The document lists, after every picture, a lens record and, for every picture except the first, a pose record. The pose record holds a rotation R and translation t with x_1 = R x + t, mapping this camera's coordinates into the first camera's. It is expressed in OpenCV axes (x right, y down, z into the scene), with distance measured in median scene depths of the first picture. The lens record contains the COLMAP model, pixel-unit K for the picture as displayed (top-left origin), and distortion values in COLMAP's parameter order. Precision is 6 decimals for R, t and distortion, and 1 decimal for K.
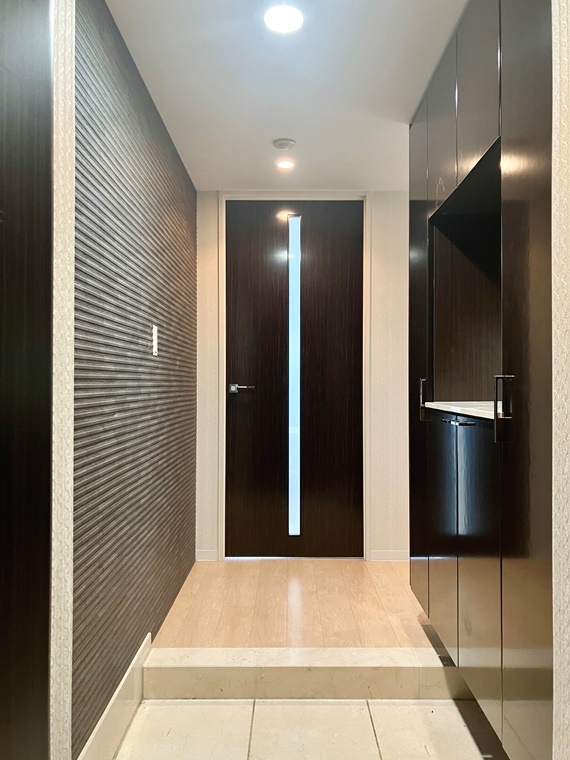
lens RADIAL K [[624.1, 0, 285.2], [0, 624.1, 380.1], [0, 0, 1]] dist [0.004226, 0.000579]
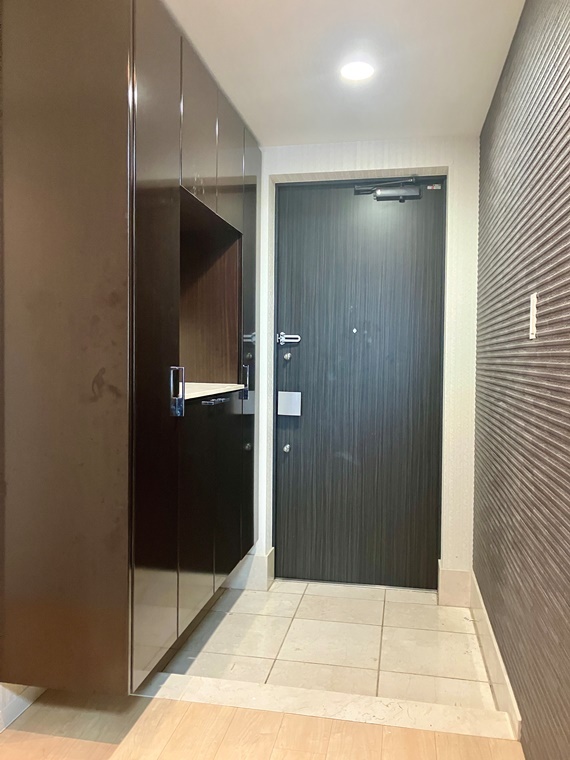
lens RADIAL K [[624.1, 0, 285.5], [0, 624.1, 380.5], [0, 0, 1]] dist [0.004226, 0.000579]
pose [[-0.982875, -0.017385, 0.183451, -0.074880], [-0.011536, 0.999392, 0.032902, -0.014148], [-0.183912, 0.030222, -0.982478, 1.758727]]
